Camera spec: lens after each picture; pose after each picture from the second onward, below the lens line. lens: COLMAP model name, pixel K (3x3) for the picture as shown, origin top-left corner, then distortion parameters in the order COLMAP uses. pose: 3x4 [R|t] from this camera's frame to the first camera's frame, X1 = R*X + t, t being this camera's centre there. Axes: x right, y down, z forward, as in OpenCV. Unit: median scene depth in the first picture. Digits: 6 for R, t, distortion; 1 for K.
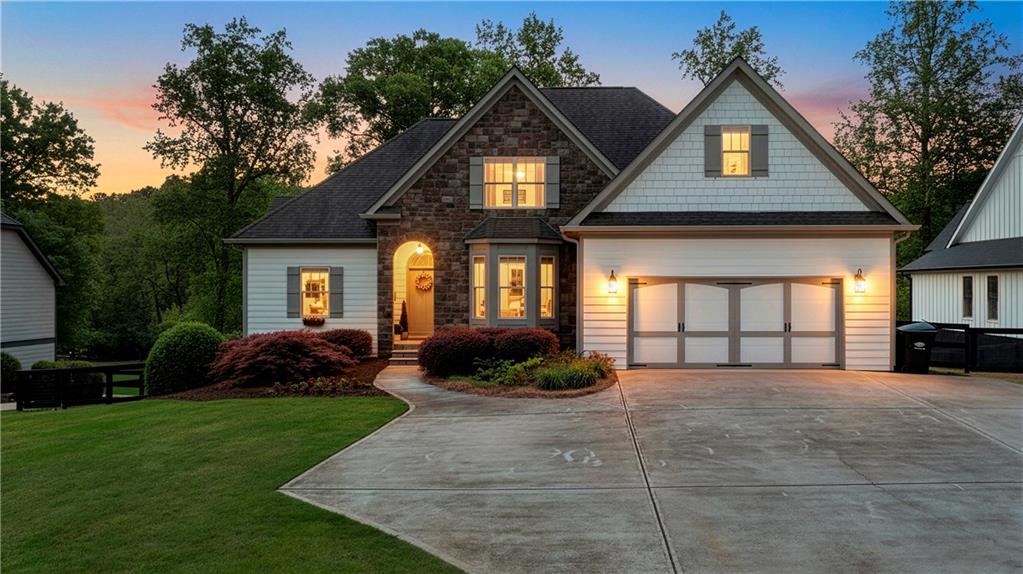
lens RADIAL K [[790.3, 0, 576.0], [0, 790.3, 290.3], [0, 0, 1]] dist [-0.004009, 0.001266]
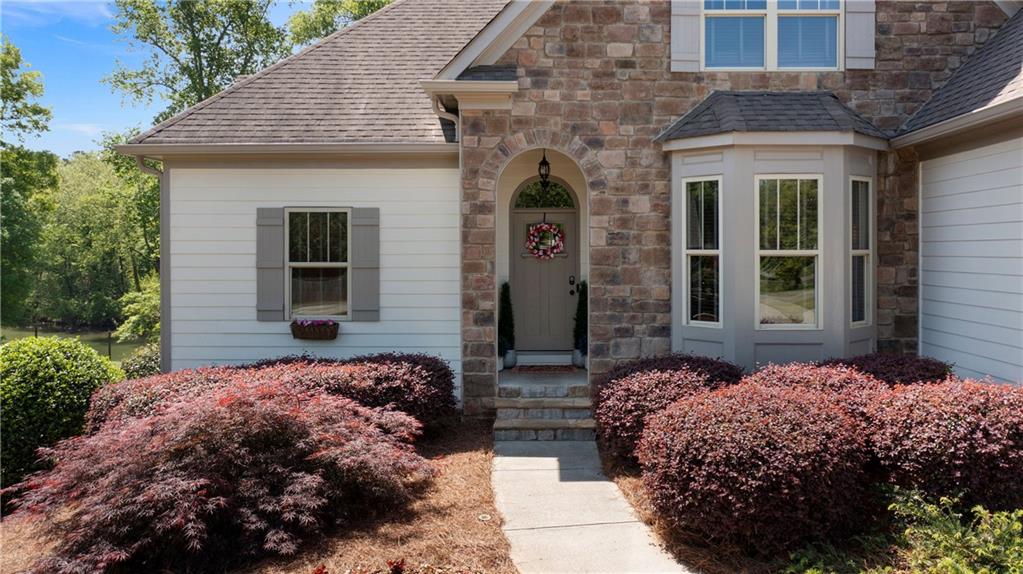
lens RADIAL K [[786.3, 0, 516.9], [0, 786.3, 257.5], [0, 0, 1]] dist [0.010029, 0.004054]
pose [[0.998508, -0.002315, -0.054548, -0.195998], [0.002647, 0.999978, 0.006012, -0.004123], [0.054533, -0.006148, 0.998493, 0.567909]]
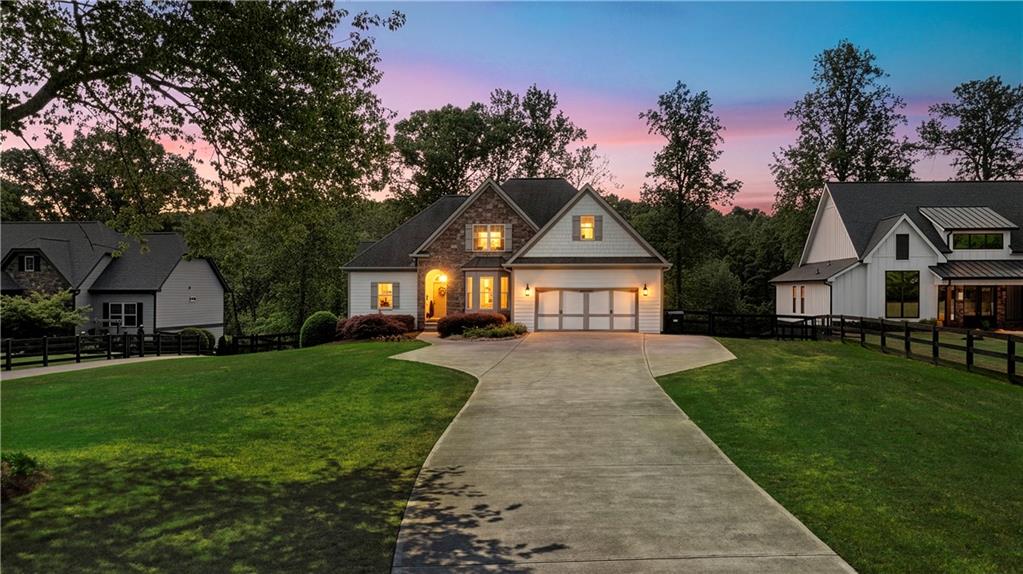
lens RADIAL K [[829.0, 0, 554.9], [0, 829.0, 287.2], [0, 0, 1]] dist [0.008123, 0.004537]
pose [[0.996898, 0.001745, -0.078684, 0.236570], [-0.002833, 0.999902, -0.013724, 0.009400], [0.078652, 0.013904, 0.996805, -0.966537]]
